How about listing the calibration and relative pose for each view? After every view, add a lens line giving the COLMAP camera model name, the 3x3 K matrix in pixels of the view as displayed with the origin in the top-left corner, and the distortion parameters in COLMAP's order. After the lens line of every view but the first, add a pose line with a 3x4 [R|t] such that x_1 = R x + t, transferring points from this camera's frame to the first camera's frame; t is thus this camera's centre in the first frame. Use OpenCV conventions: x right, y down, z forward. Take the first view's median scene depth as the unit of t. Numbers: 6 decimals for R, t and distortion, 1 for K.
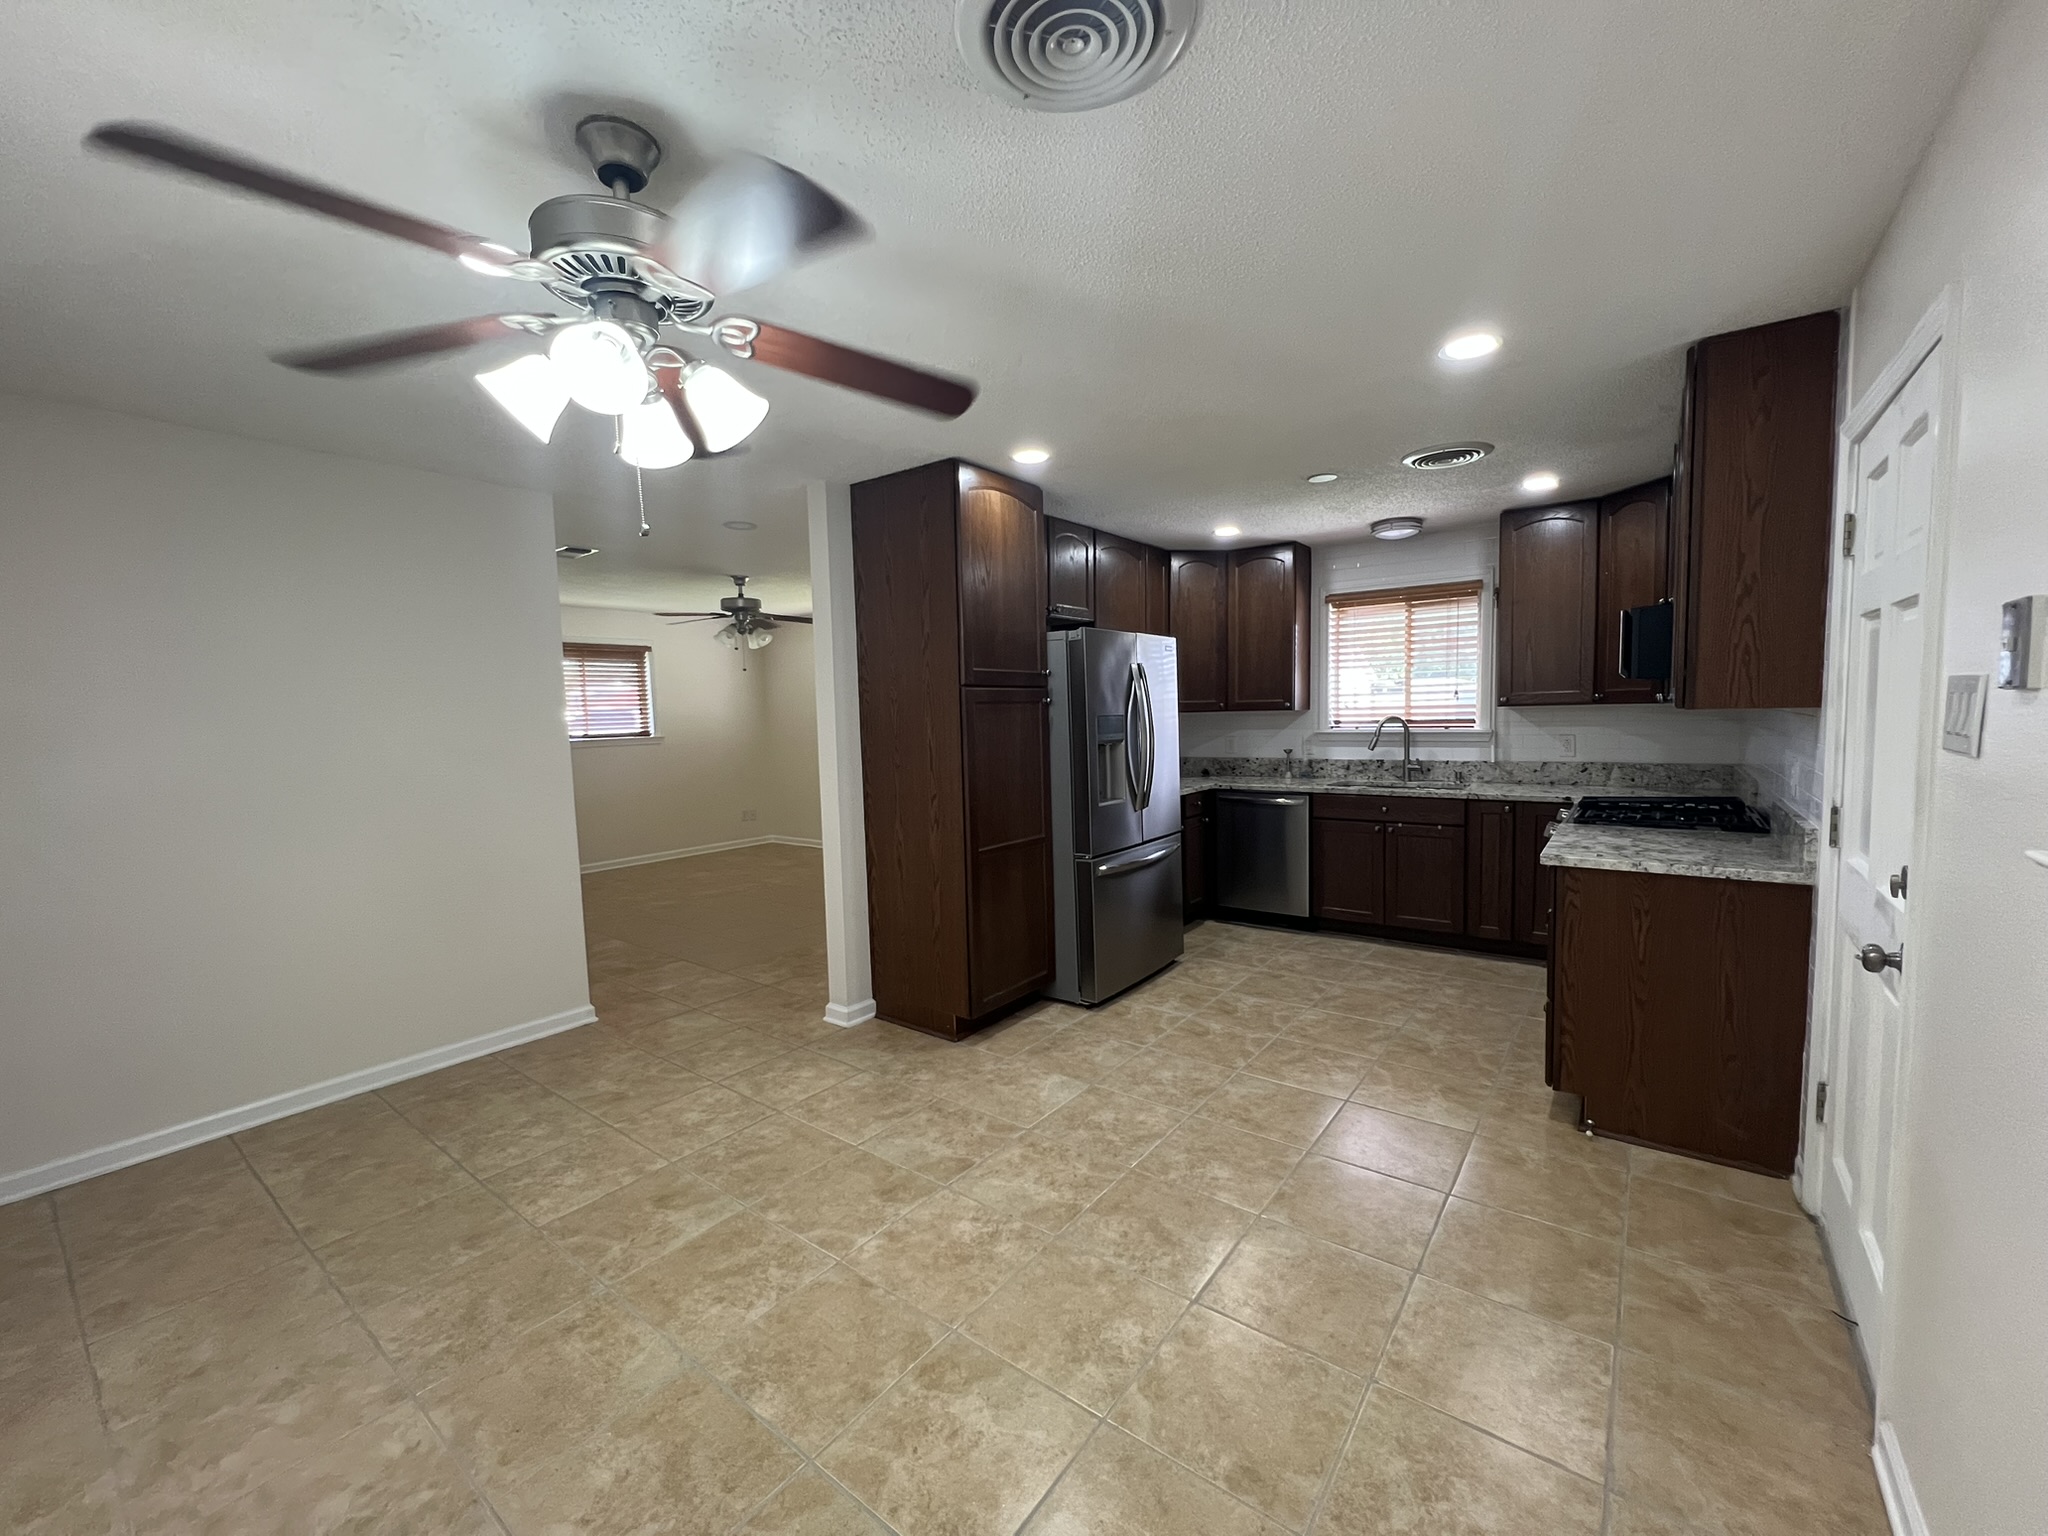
lens RADIAL K [[821.3, 0, 1026.8], [0, 821.3, 772.0], [0, 0, 1]] dist [-0.000091, 0.000642]
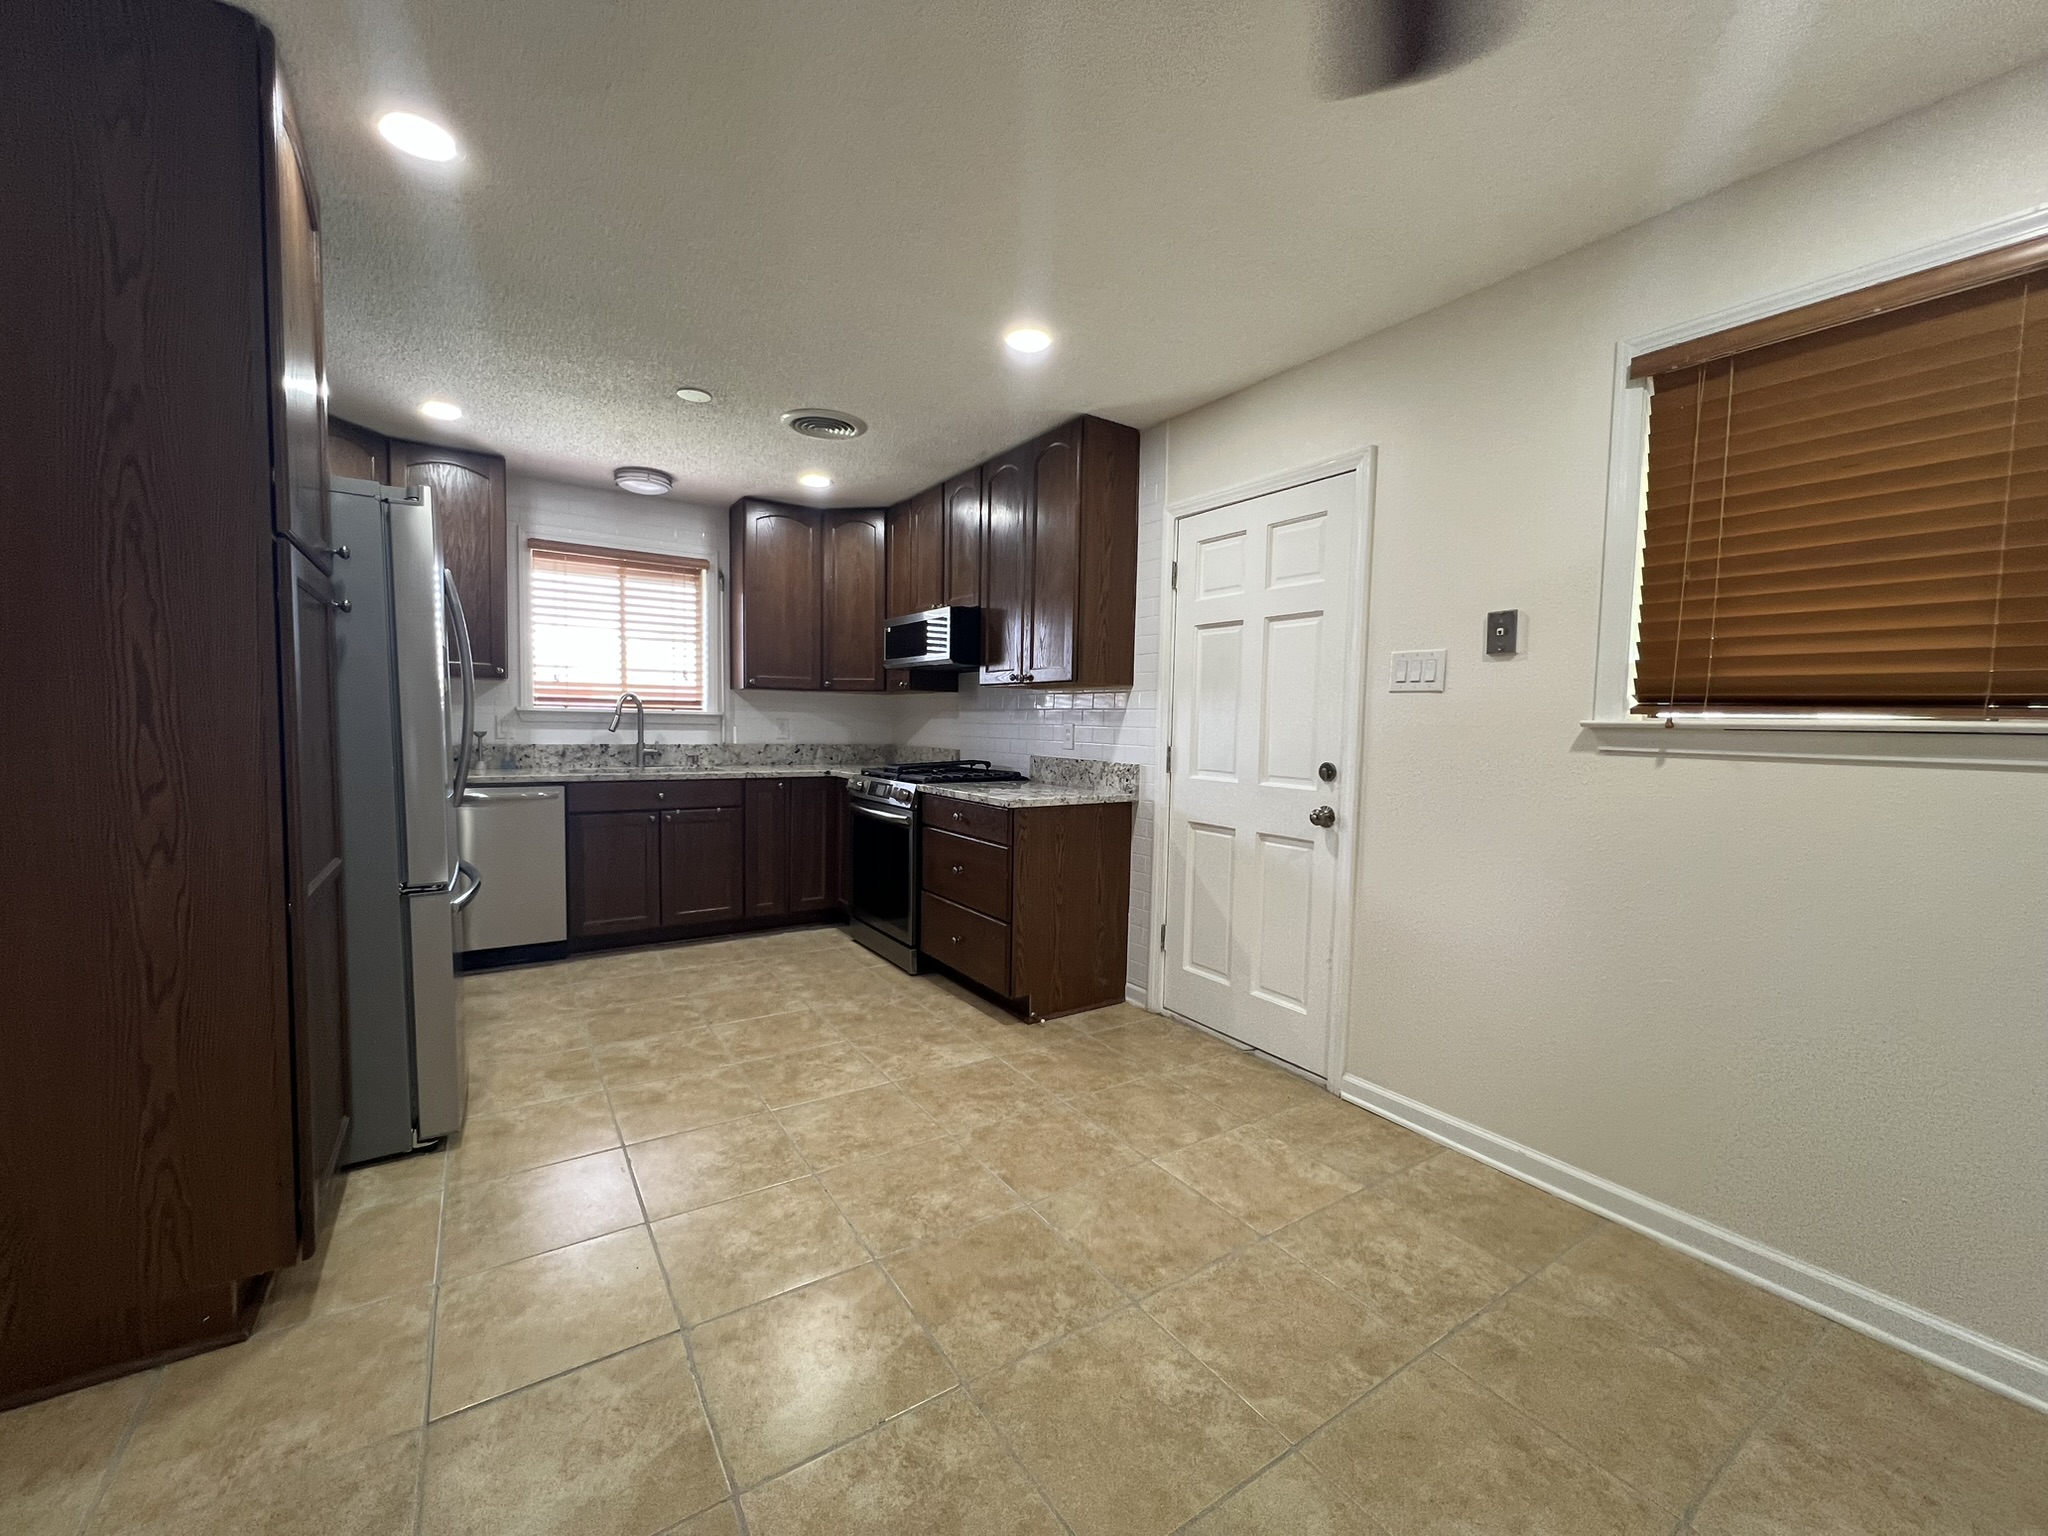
lens RADIAL K [[821.3, 0, 1026.8], [0, 821.3, 772.0], [0, 0, 1]] dist [-0.000091, 0.000642]
pose [[0.329444, -0.023925, 0.943872, -0.297372], [0.044100, 0.998978, 0.009929, 0.031676], [-0.943145, 0.038353, 0.330162, 0.369562]]
